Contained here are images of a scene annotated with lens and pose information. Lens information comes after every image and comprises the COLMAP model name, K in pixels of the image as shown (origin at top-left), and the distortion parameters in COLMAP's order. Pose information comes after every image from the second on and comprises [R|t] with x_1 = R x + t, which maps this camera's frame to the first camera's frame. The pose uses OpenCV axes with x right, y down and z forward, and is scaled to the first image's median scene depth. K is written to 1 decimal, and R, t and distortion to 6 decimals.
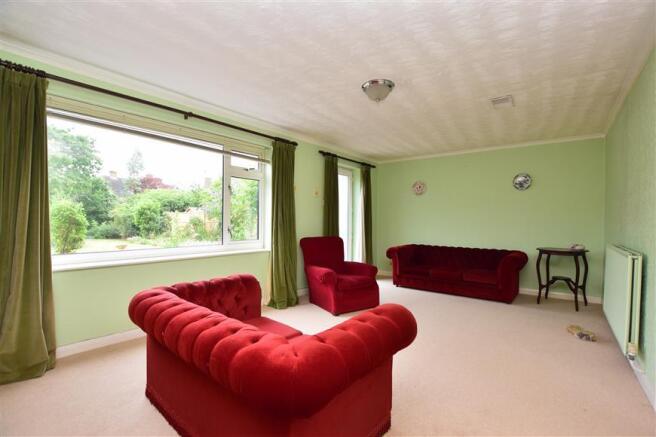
lens RADIAL K [[298.6, 0, 328.3], [0, 298.6, 223.2], [0, 0, 1]] dist [-0.004290, 0.000538]
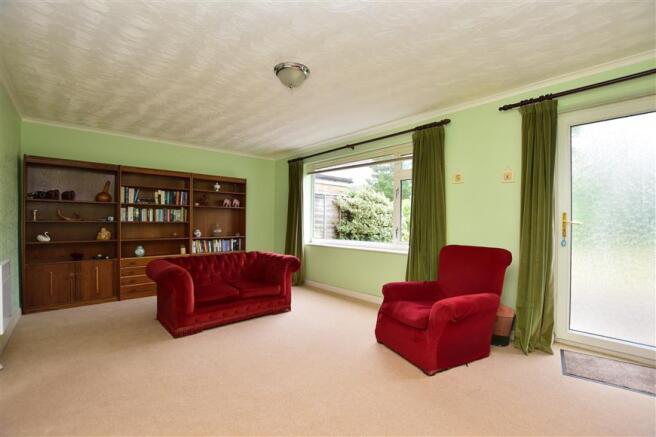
lens RADIAL K [[298.6, 0, 330.5], [0, 298.6, 221.4], [0, 0, 1]] dist [-0.004290, 0.000538]
pose [[-0.143792, -0.010045, -0.989557, 0.752838], [-0.017505, 0.999818, -0.007605, 0.002835], [0.989453, 0.016228, -0.143942, 0.894614]]
